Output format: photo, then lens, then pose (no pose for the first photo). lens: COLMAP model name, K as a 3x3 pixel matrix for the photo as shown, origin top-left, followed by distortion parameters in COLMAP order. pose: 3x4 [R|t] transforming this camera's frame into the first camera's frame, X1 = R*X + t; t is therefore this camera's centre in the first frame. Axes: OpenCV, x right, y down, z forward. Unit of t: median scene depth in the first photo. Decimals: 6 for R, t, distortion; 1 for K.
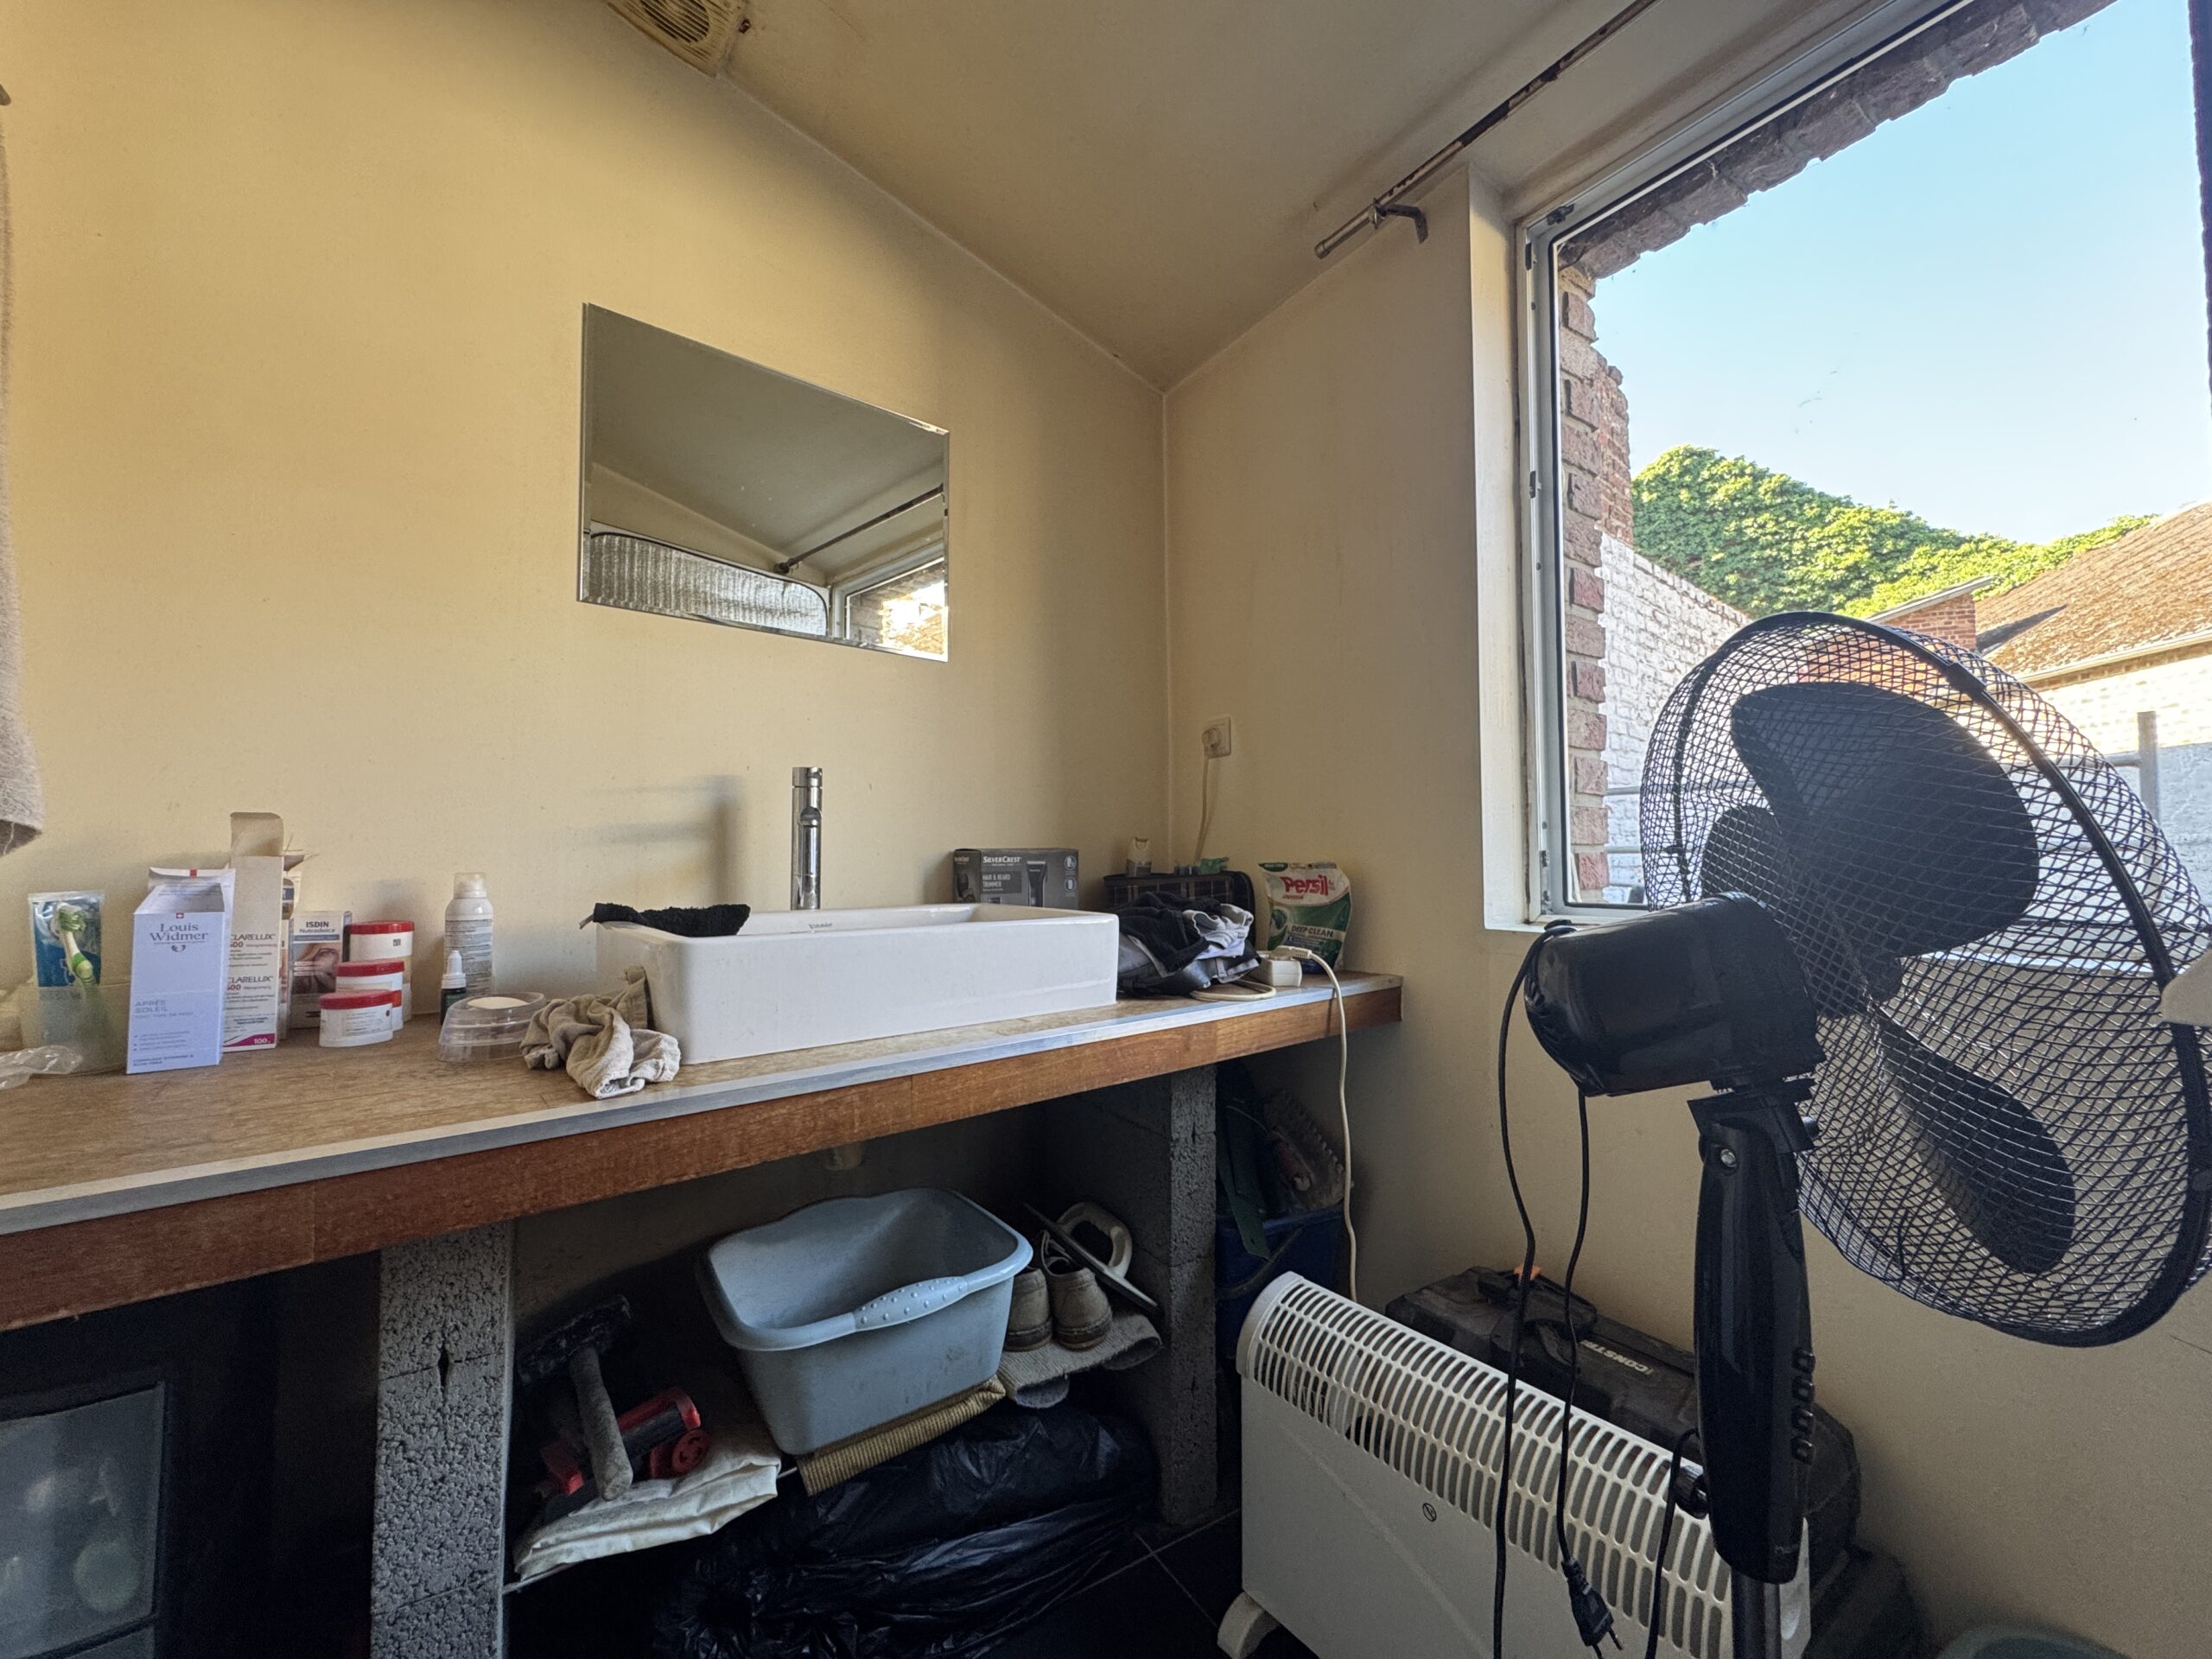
lens RADIAL K [[882.2, 0, 1106.0], [0, 882.2, 829.5], [0, 0, 1]] dist [-0.002964, -0.000186]
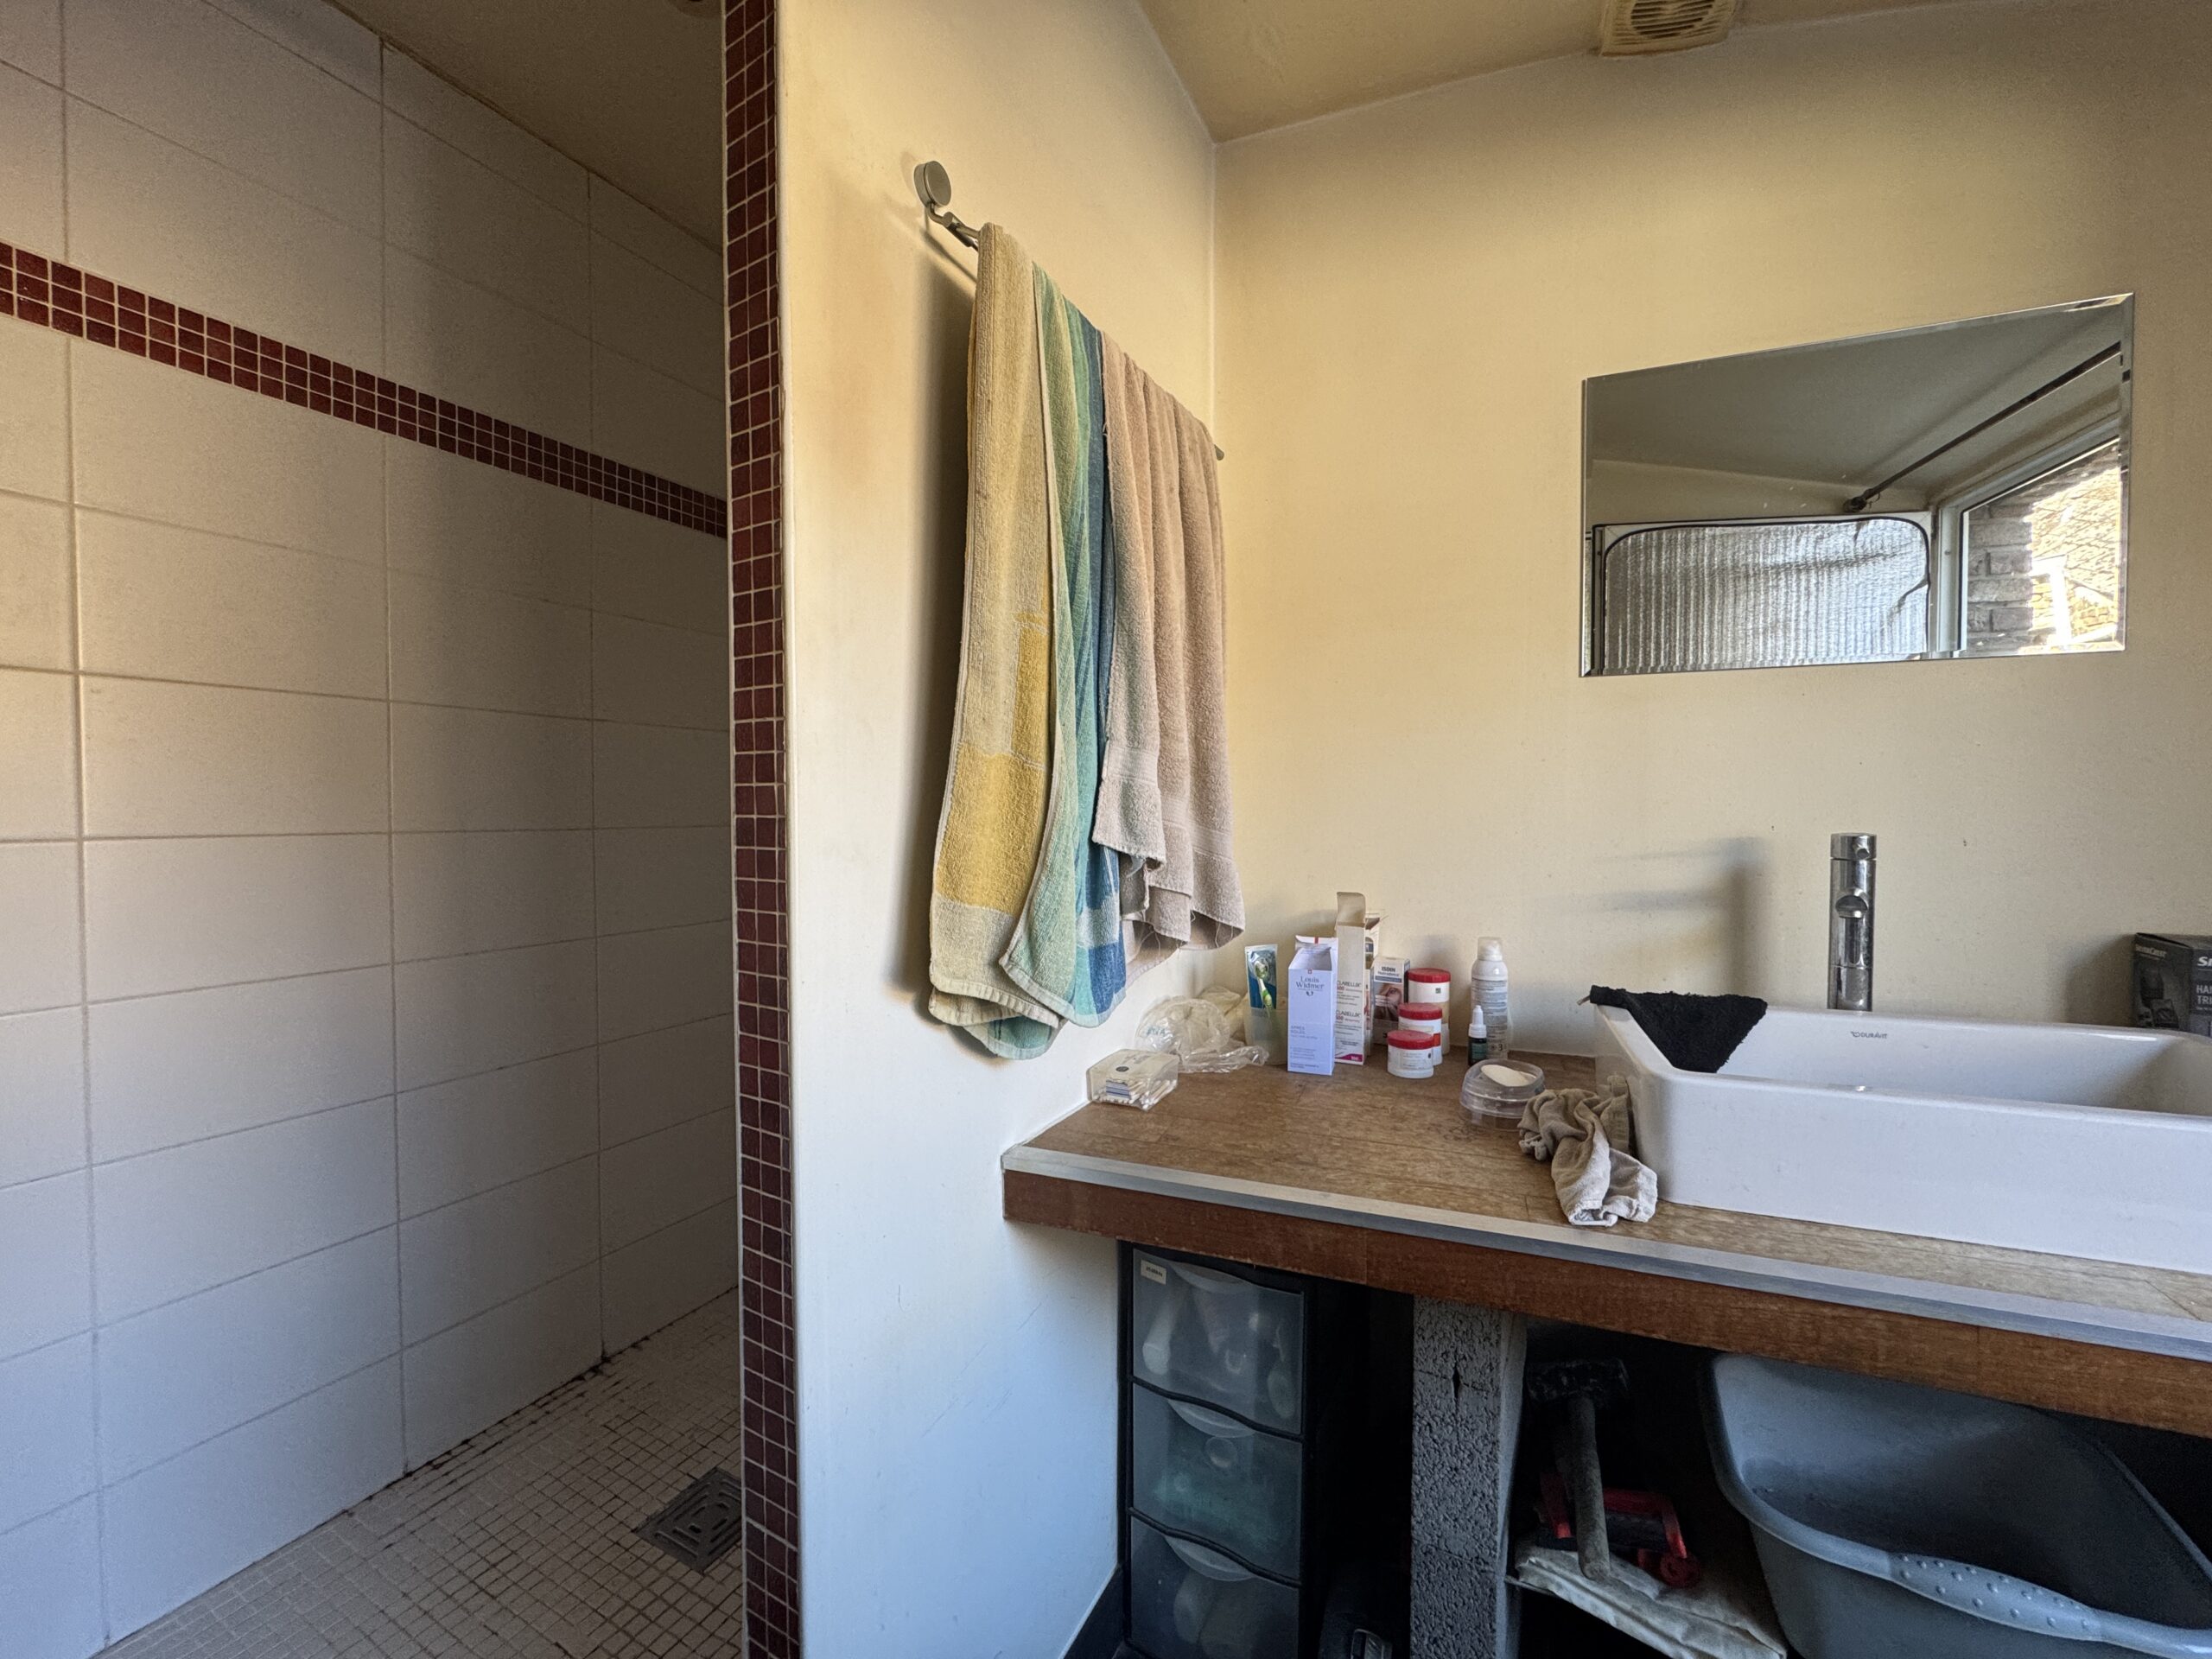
lens RADIAL K [[882.2, 0, 1106.0], [0, 882.2, 829.5], [0, 0, 1]] dist [-0.002964, -0.000186]
pose [[0.473215, 0.025331, -0.880582, 0.074356], [0.035605, 0.998220, 0.047849, -0.200620], [0.880227, -0.053996, 0.471471, 0.011592]]
